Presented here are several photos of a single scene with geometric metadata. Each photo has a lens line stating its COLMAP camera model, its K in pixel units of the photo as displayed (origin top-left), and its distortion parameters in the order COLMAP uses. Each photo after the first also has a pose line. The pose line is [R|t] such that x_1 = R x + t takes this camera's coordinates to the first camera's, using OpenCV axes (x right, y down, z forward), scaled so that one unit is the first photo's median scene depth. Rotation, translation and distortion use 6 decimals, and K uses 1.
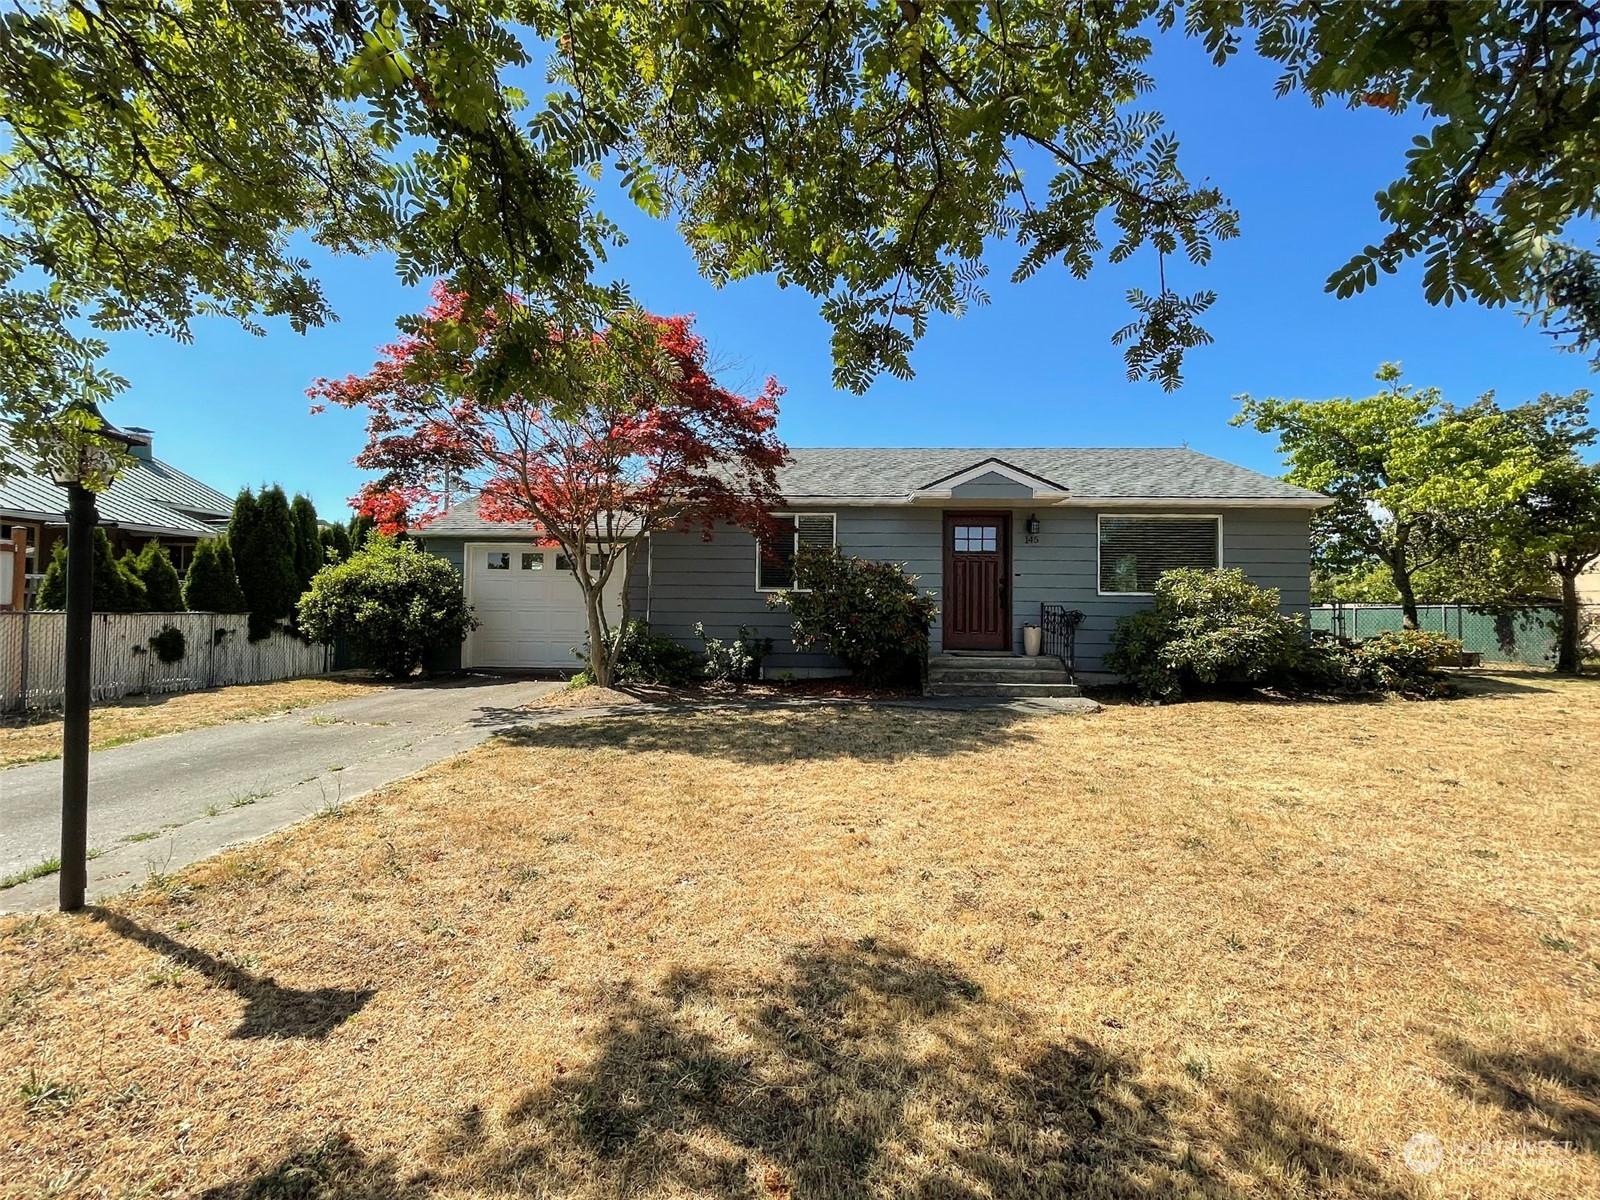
lens RADIAL K [[652.1, 0, 797.9], [0, 652.1, 599.7], [0, 0, 1]] dist [0.004194, 0.000188]
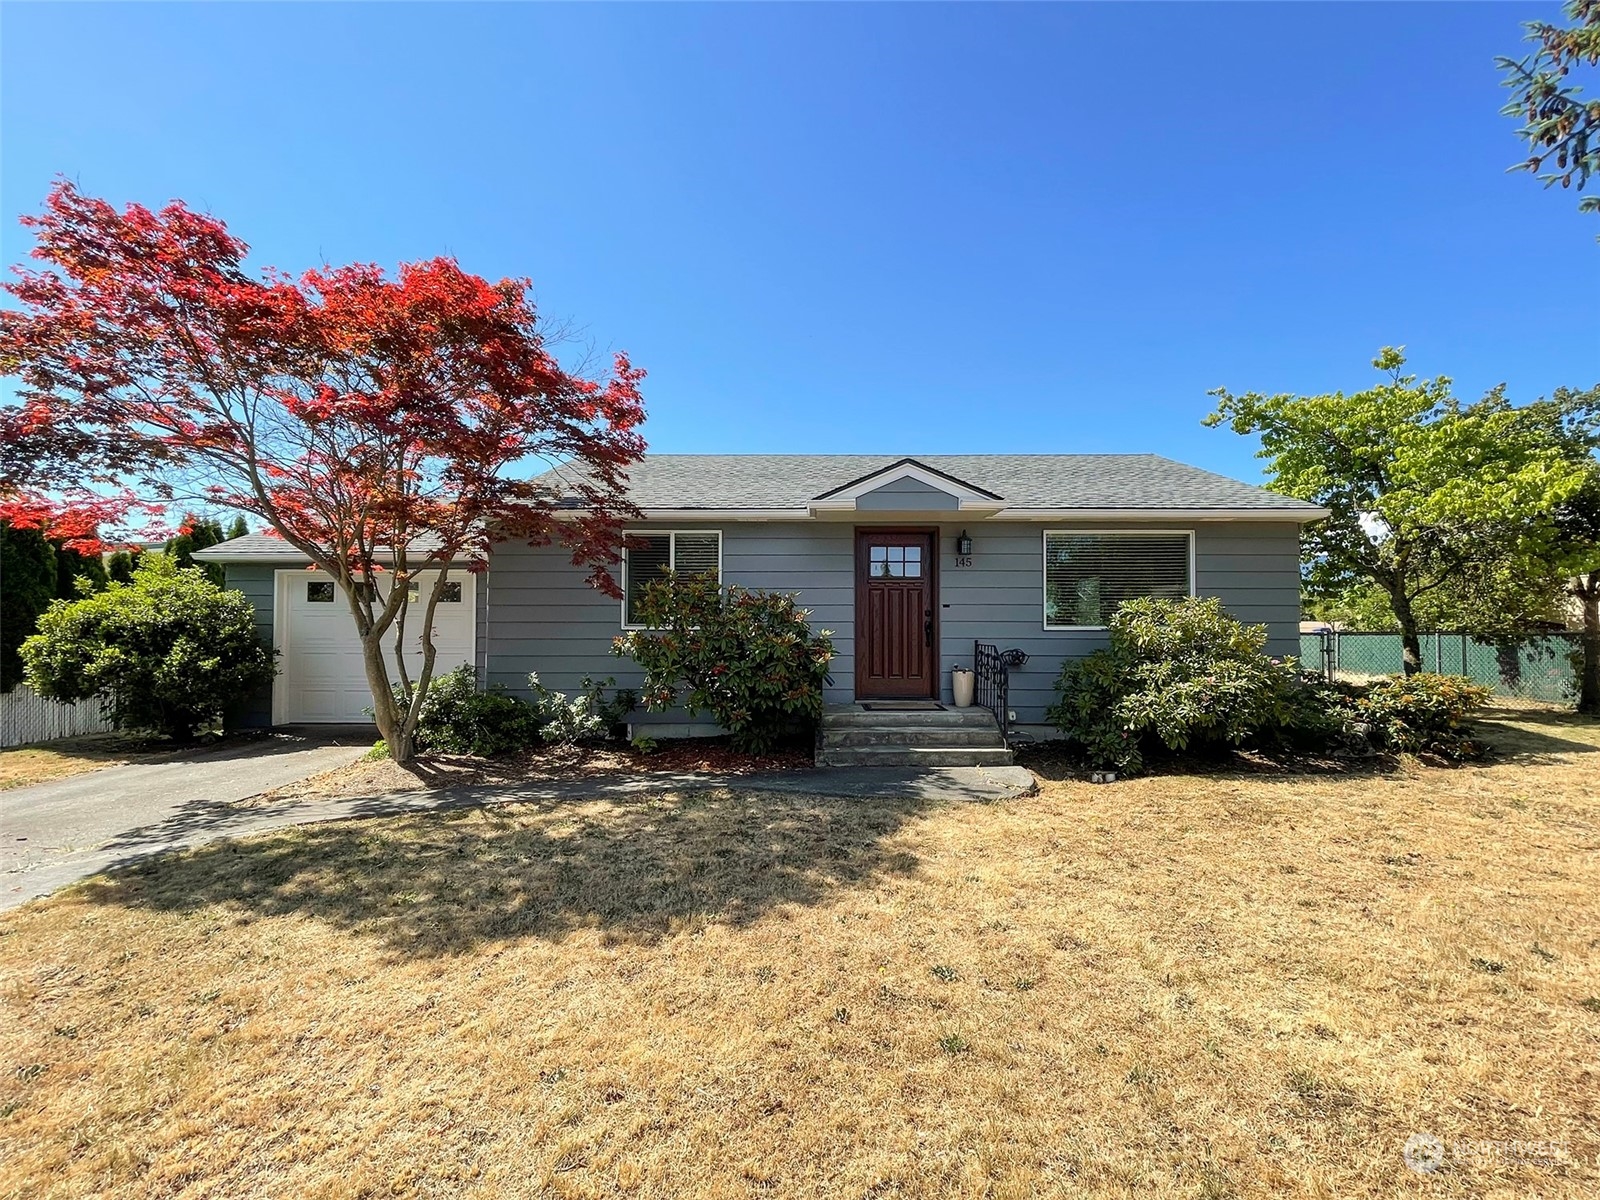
lens RADIAL K [[652.1, 0, 798.4], [0, 652.1, 631.4], [0, 0, 1]] dist [0.004194, 0.000188]
pose [[0.999464, -0.009584, 0.031299, 0.130668], [0.009051, 0.999813, 0.017113, -0.022388], [-0.031457, -0.016821, 0.999364, 0.202033]]
